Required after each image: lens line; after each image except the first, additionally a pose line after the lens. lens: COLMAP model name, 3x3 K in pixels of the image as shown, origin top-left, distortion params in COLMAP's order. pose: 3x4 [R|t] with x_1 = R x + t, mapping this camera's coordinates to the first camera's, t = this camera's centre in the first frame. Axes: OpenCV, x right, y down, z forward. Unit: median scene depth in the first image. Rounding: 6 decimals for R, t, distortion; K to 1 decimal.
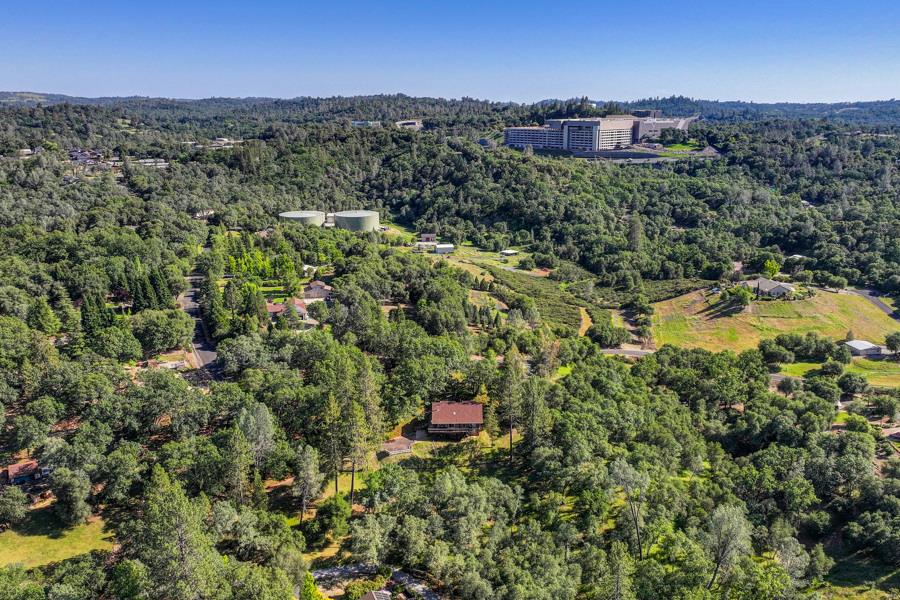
lens RADIAL K [[753.7, 0, 454.1], [0, 753.7, 297.0], [0, 0, 1]] dist [0.004270, 0.003579]
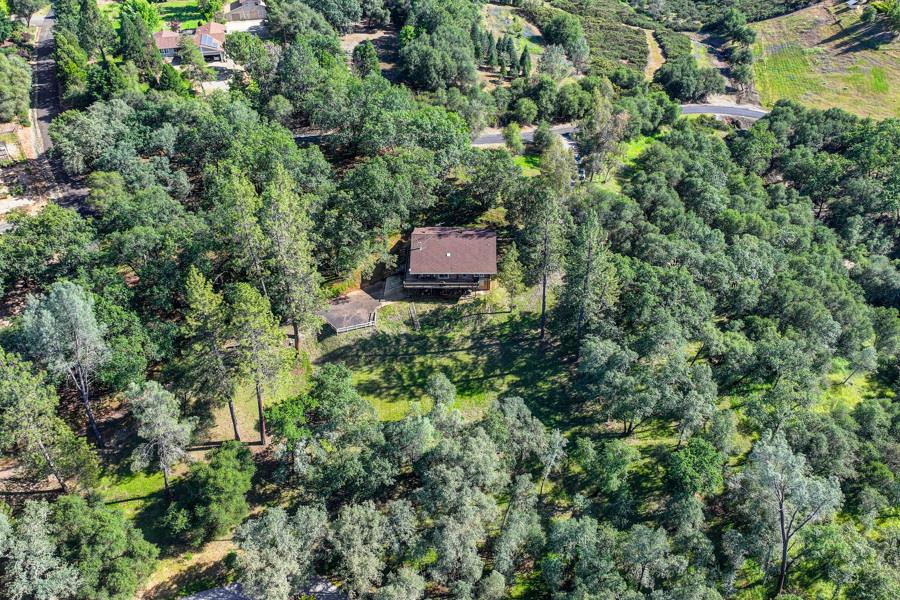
lens RADIAL K [[753.7, 0, 454.1], [0, 753.7, 297.0], [0, 0, 1]] dist [0.004270, 0.003579]
pose [[0.999694, 0.011416, -0.021956, 0.014178], [-0.002121, 0.923495, 0.383605, -0.032033], [0.024656, -0.383441, 0.923236, 0.343340]]
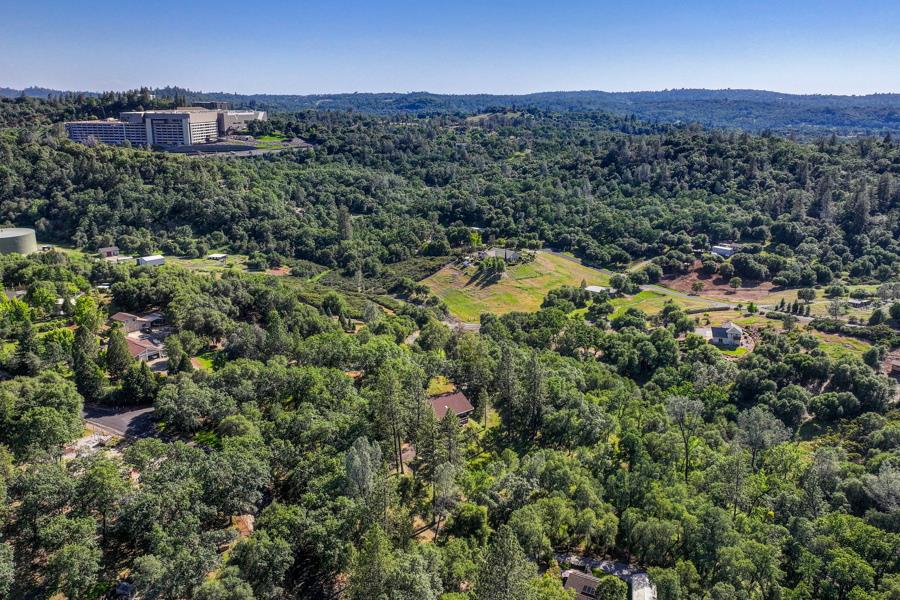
lens RADIAL K [[753.7, 0, 454.1], [0, 753.7, 297.0], [0, 0, 1]] dist [0.004270, 0.003579]
pose [[0.785585, -0.155718, 0.598839, -0.443314], [0.148952, 0.986946, 0.061236, -0.039295], [-0.600557, 0.041092, 0.798525, 0.142226]]
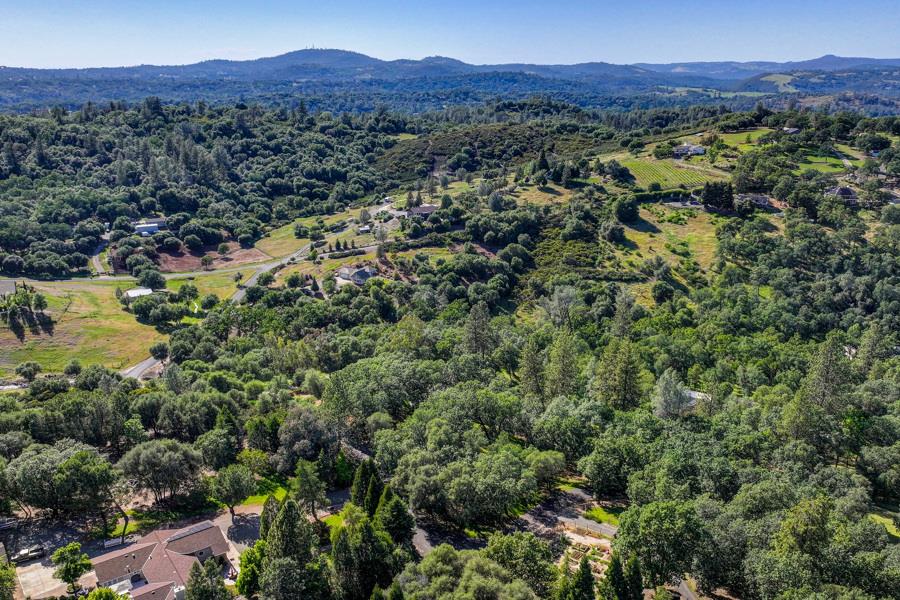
lens RADIAL K [[753.7, 0, 454.1], [0, 753.7, 297.0], [0, 0, 1]] dist [0.004270, 0.003579]
pose [[-0.381860, -0.268740, 0.884286, -0.654117], [0.236134, 0.896667, 0.374472, -0.251319], [-0.893546, 0.351805, -0.278942, 0.971085]]
